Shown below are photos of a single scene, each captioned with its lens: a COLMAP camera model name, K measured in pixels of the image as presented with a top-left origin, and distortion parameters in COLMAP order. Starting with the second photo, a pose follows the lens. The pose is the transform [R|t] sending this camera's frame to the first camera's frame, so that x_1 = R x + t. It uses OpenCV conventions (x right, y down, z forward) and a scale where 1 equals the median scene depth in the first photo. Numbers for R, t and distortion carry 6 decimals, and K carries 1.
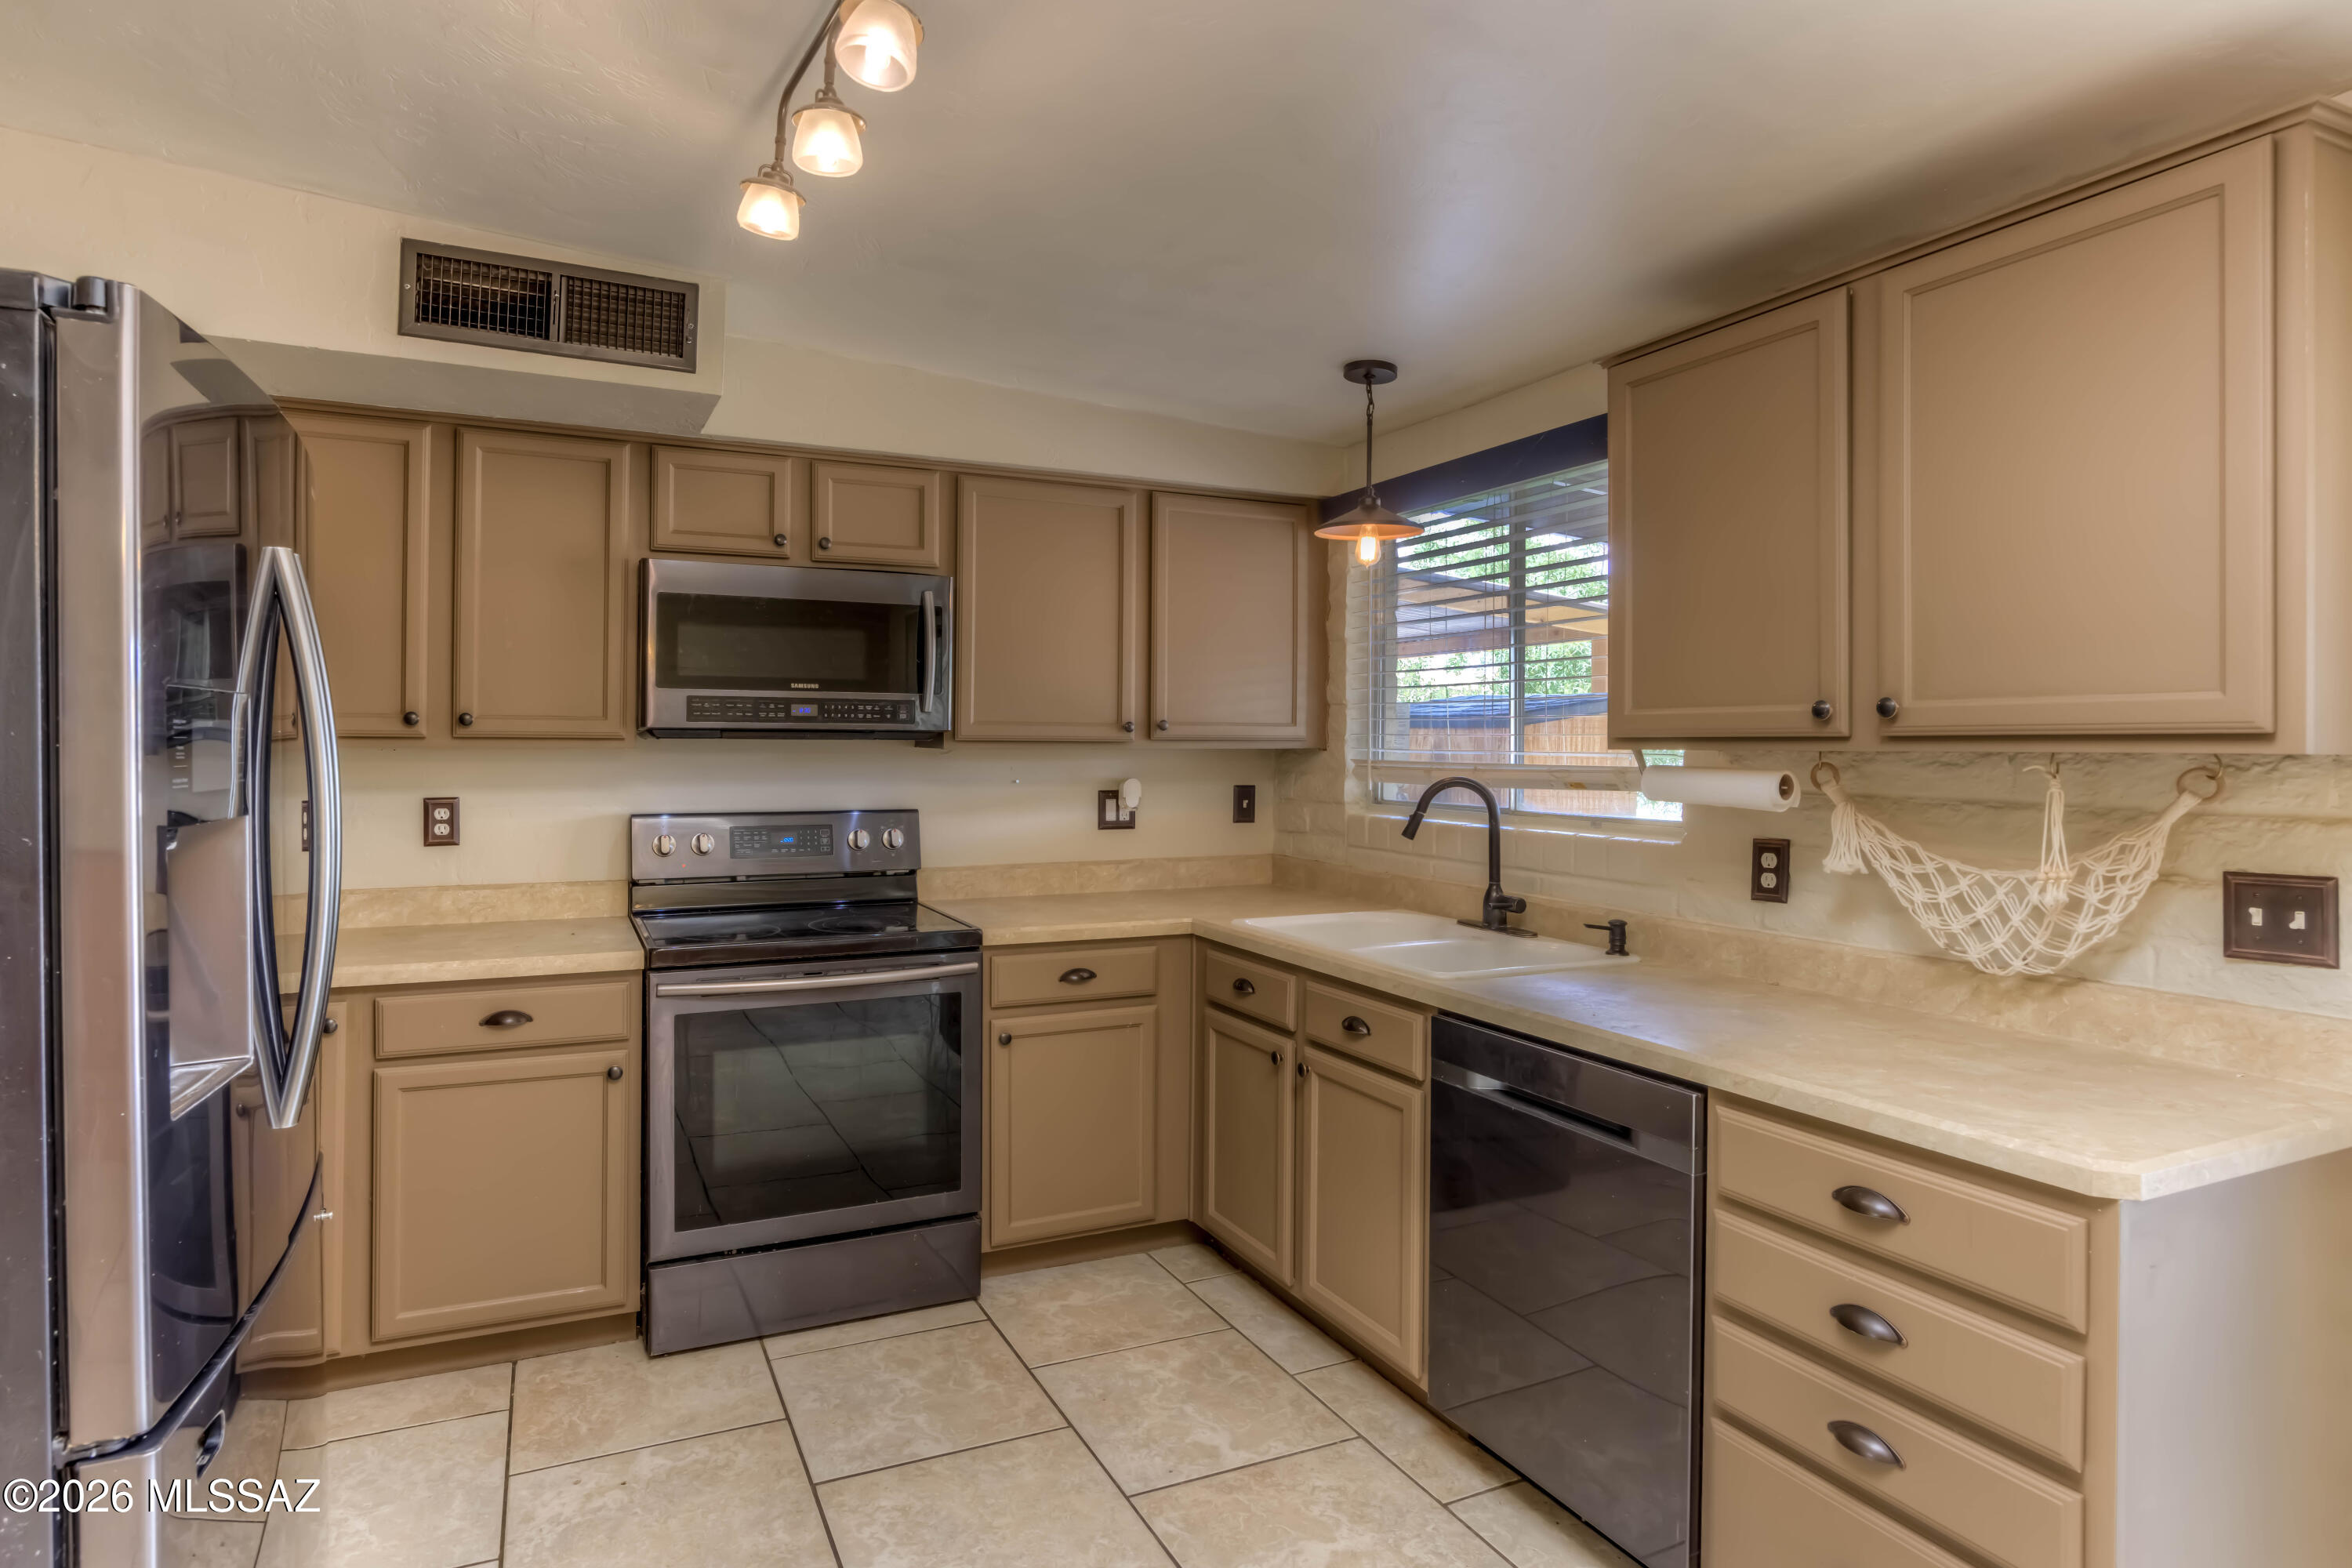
lens RADIAL K [[1211.2, 0, 1076.4], [0, 1211.2, 739.3], [0, 0, 1]] dist [-0.021372, 0.001276]
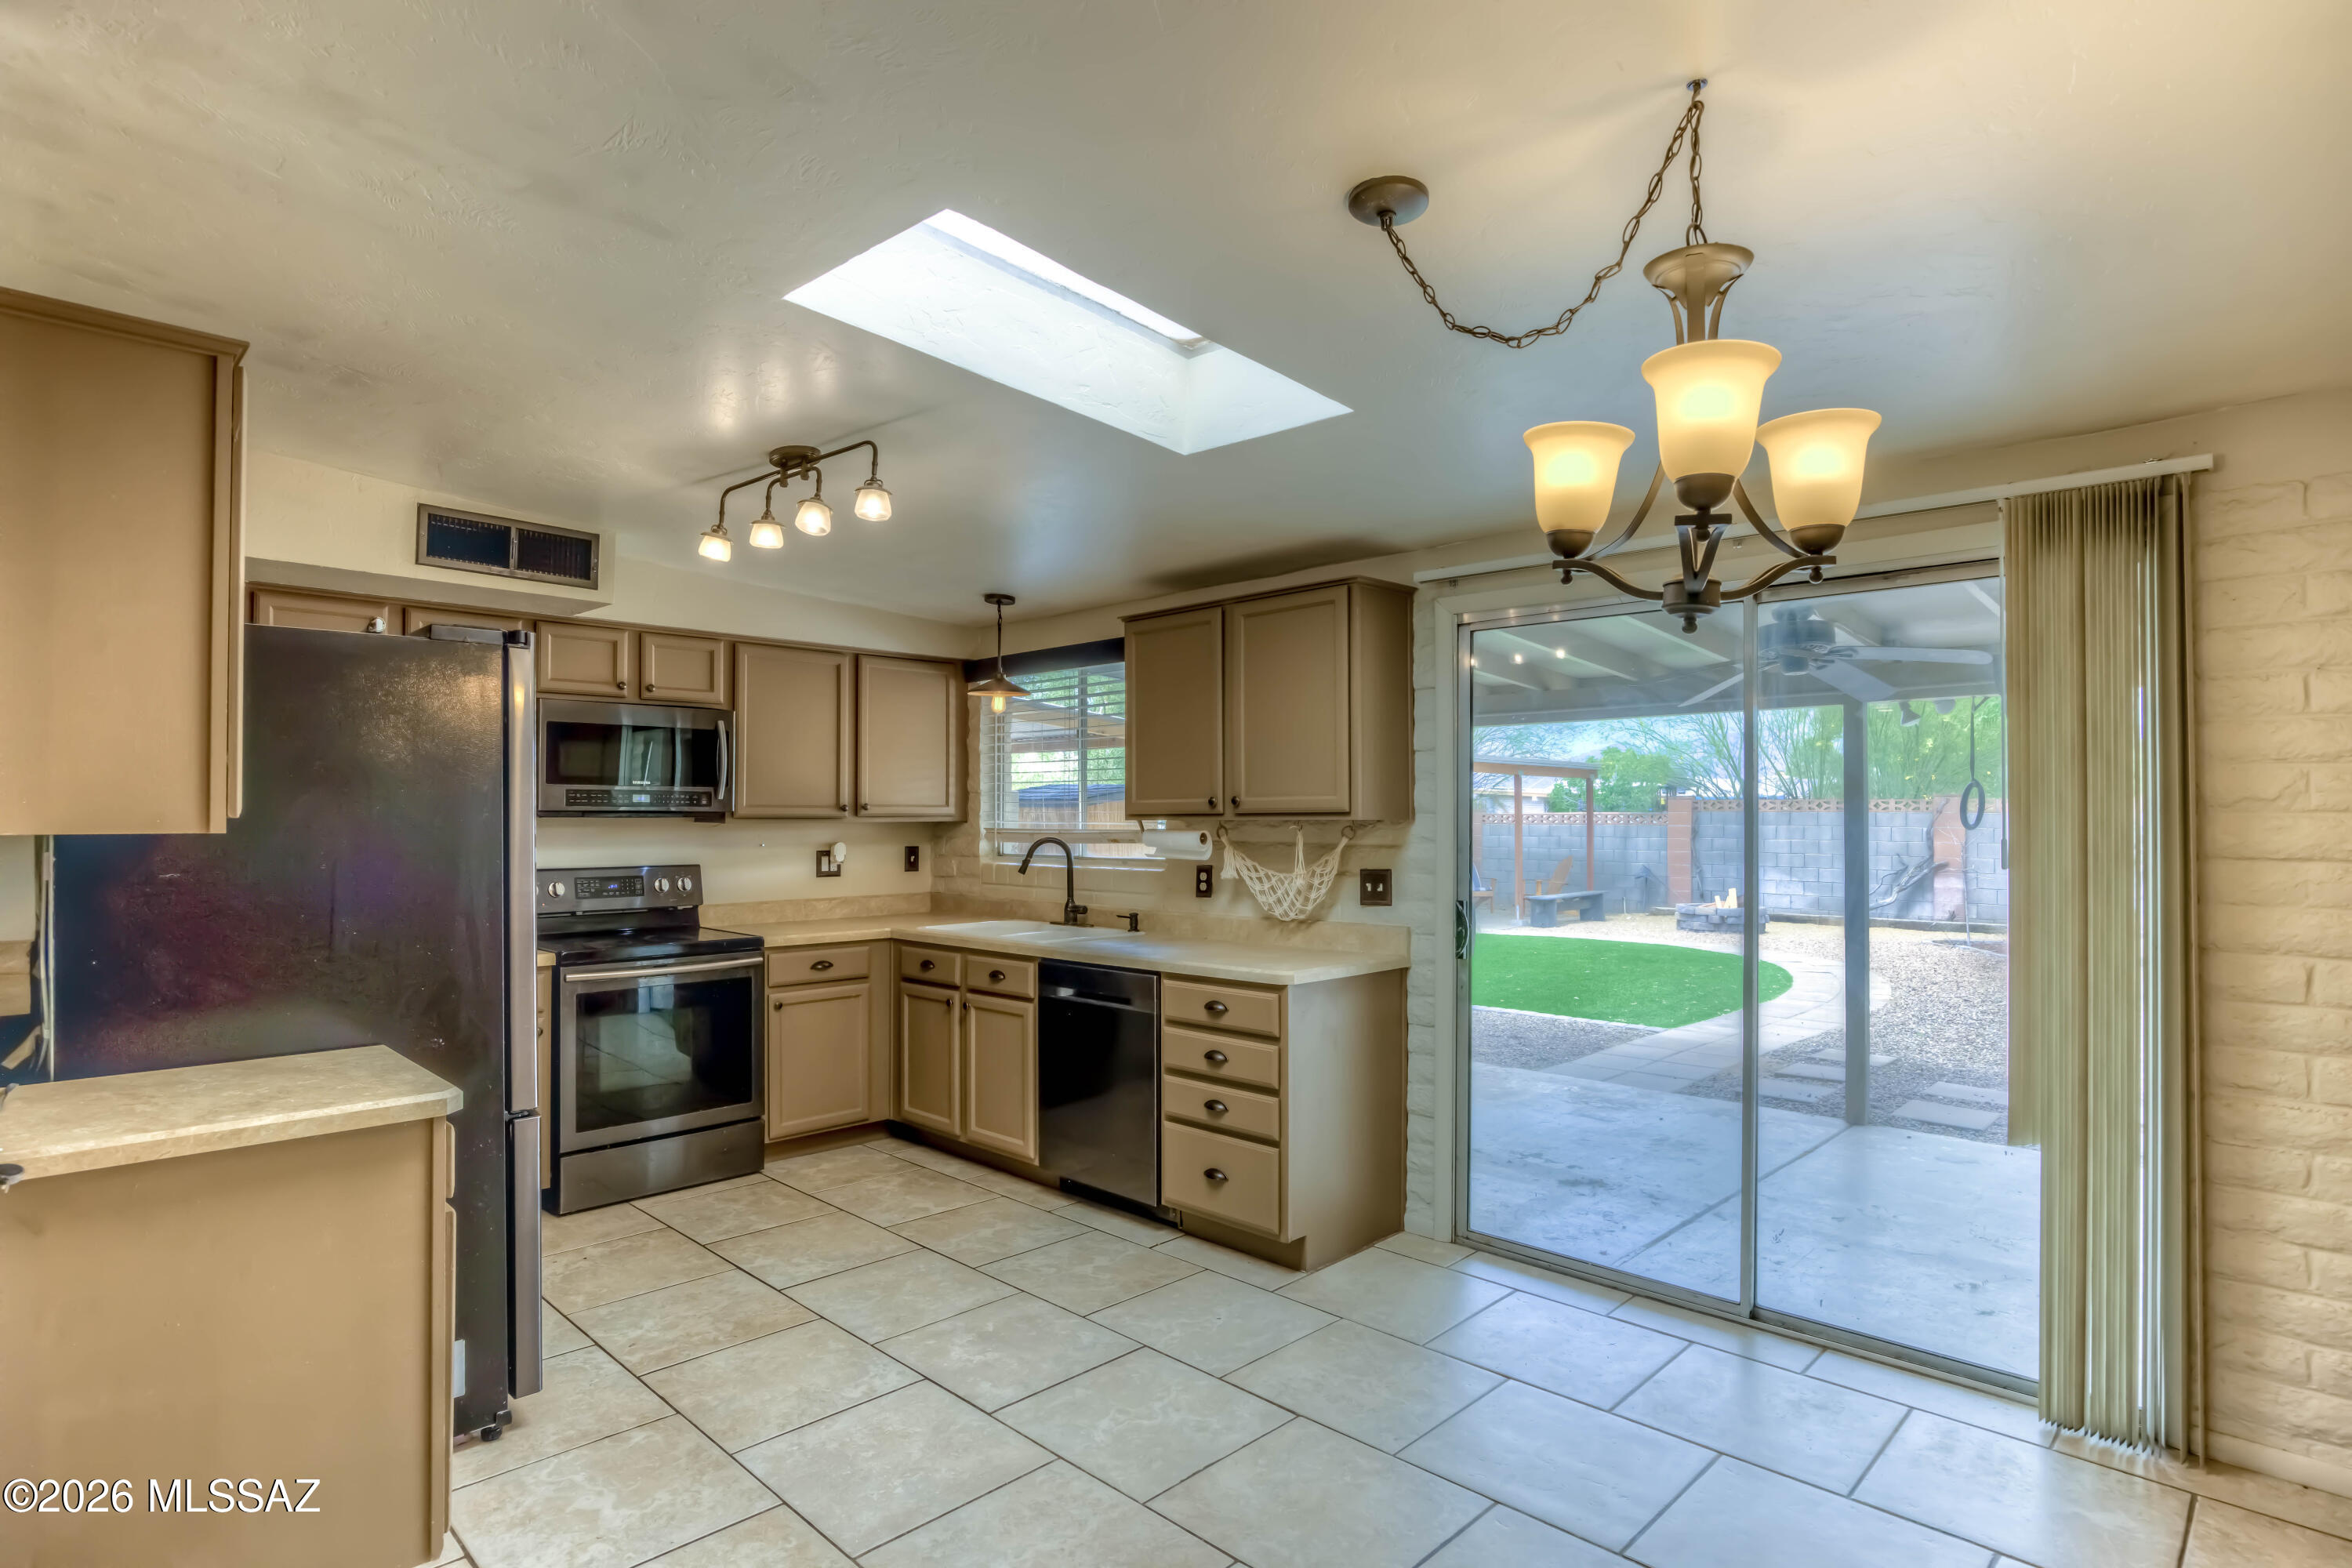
lens RADIAL K [[1193.8, 0, 1094.1], [0, 1193.8, 799.9], [0, 0, 1]] dist [-0.023554, 0.000037]
pose [[0.939944, -0.001568, 0.341326, -0.207467], [0.005323, 0.999935, -0.010064, -0.004306], [-0.341288, 0.011276, 0.939891, -0.626482]]
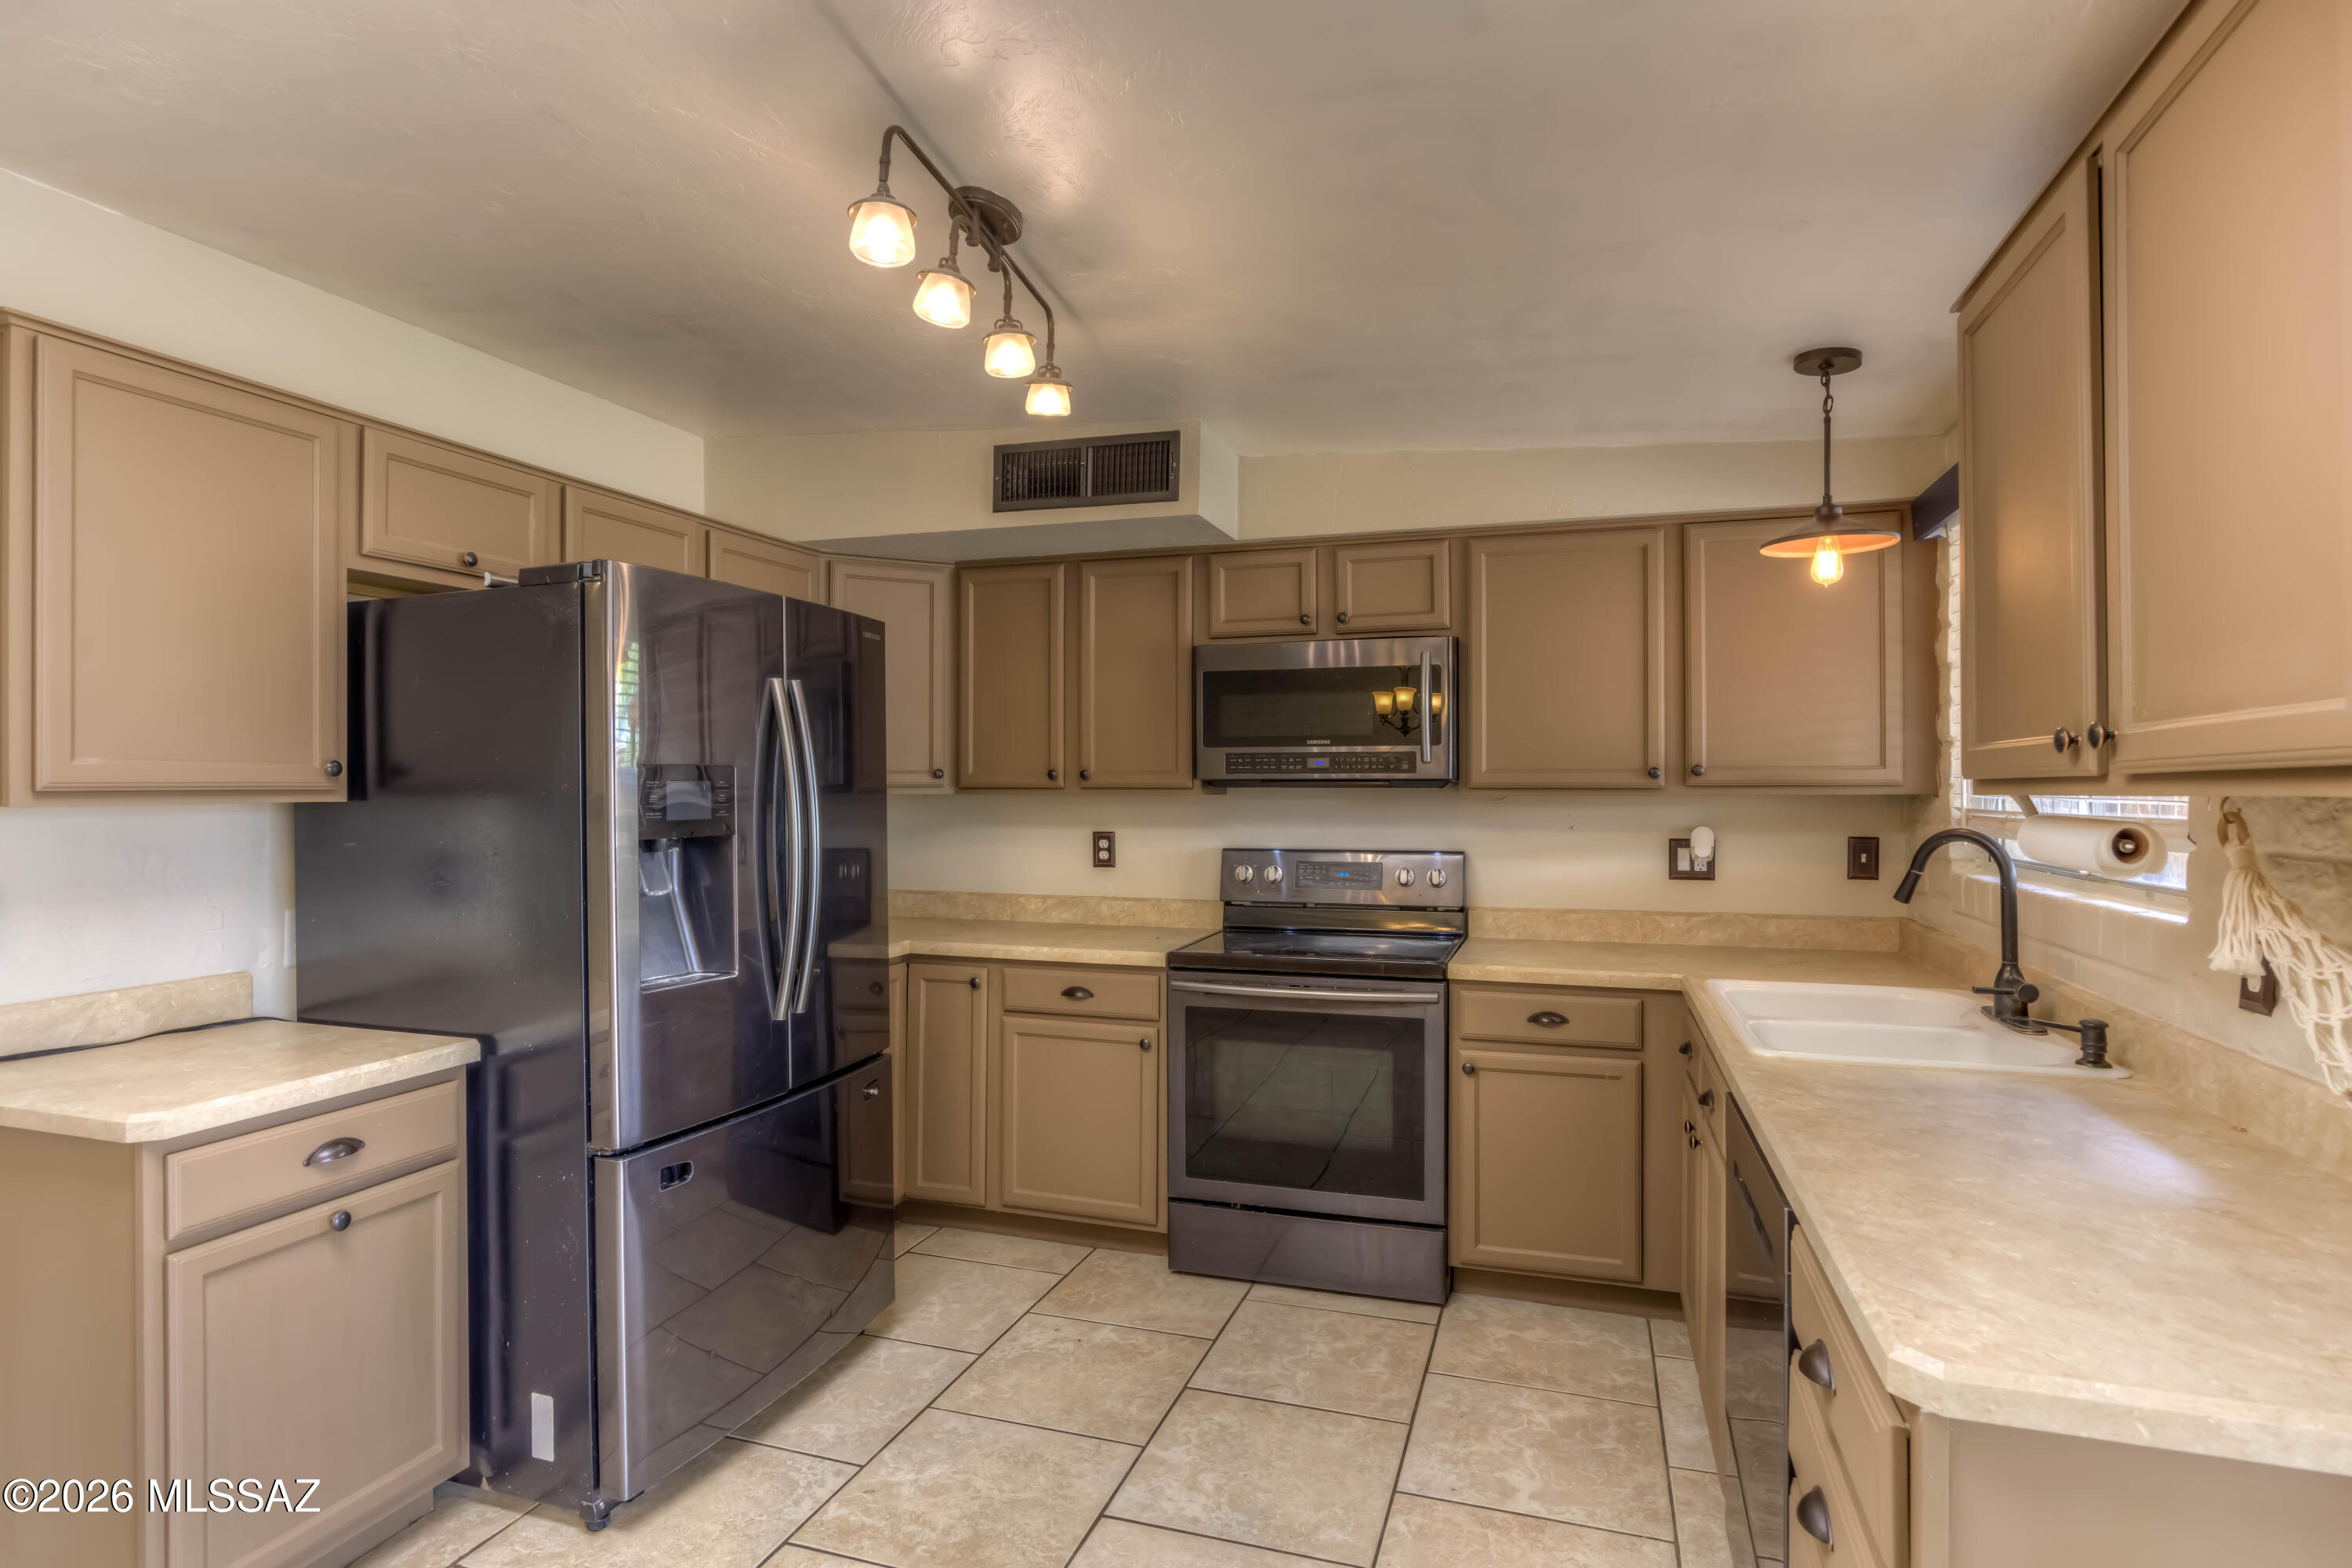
lens RADIAL K [[1167.4, 0, 1210.2], [0, 1167.4, 780.1], [0, 0, 1]] dist [-0.023003, 0.000137]
pose [[0.755981, -0.010099, -0.654516, 0.451977], [0.006402, 0.999947, -0.008035, 0.001266], [0.654563, 0.001884, 0.756006, 0.081245]]
